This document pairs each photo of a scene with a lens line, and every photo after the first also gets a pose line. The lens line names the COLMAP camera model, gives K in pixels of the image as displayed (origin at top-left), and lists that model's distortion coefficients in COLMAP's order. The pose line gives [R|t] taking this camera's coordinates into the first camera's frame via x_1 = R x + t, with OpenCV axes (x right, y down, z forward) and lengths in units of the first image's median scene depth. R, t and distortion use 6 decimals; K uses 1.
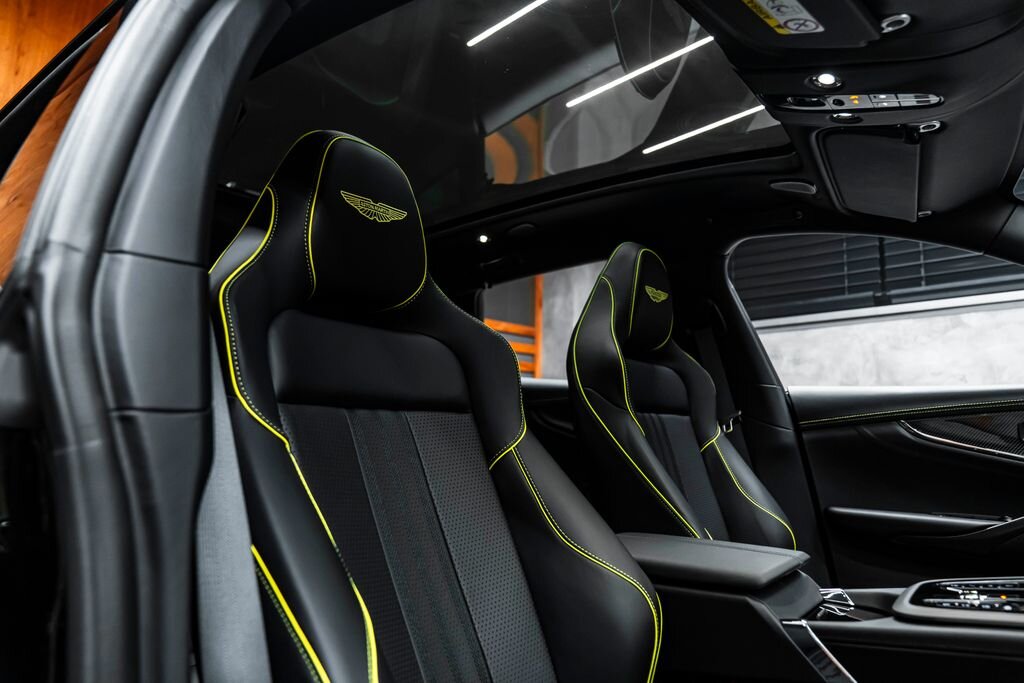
lens RADIAL K [[715.6, 0, 509.1], [0, 715.6, 333.6], [0, 0, 1]] dist [-0.019740, 0.004558]
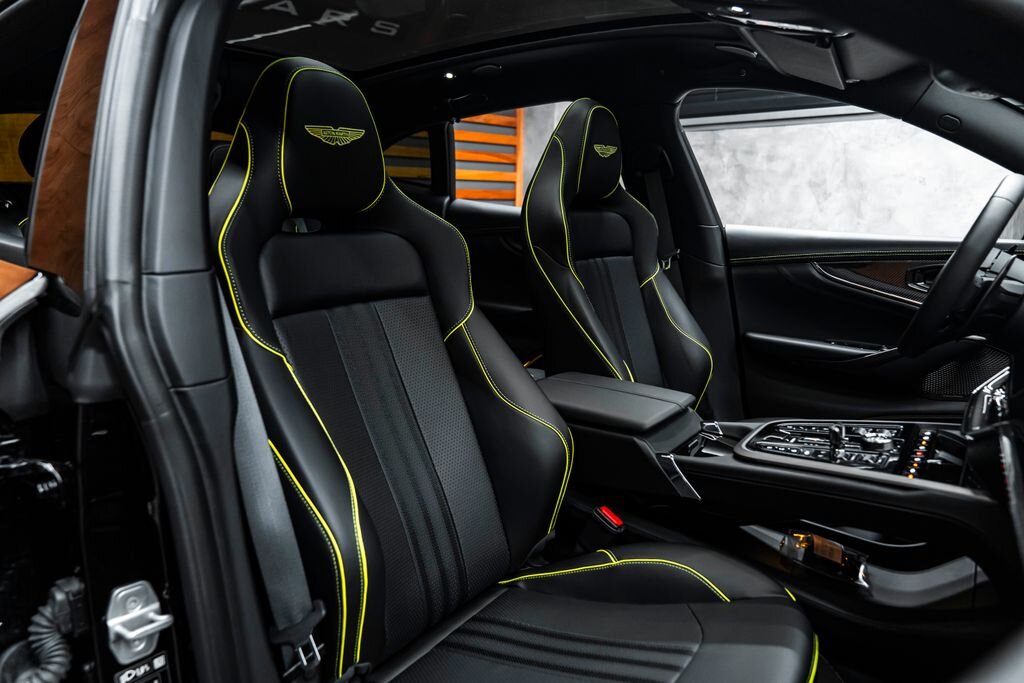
lens RADIAL K [[715.6, 0, 513.3], [0, 715.6, 347.0], [0, 0, 1]] dist [-0.019740, 0.004558]
pose [[0.999818, -0.010582, 0.015900, 0.077123], [0.004659, 0.942448, 0.334321, -0.232976], [-0.018522, -0.334186, 0.942325, -0.209707]]
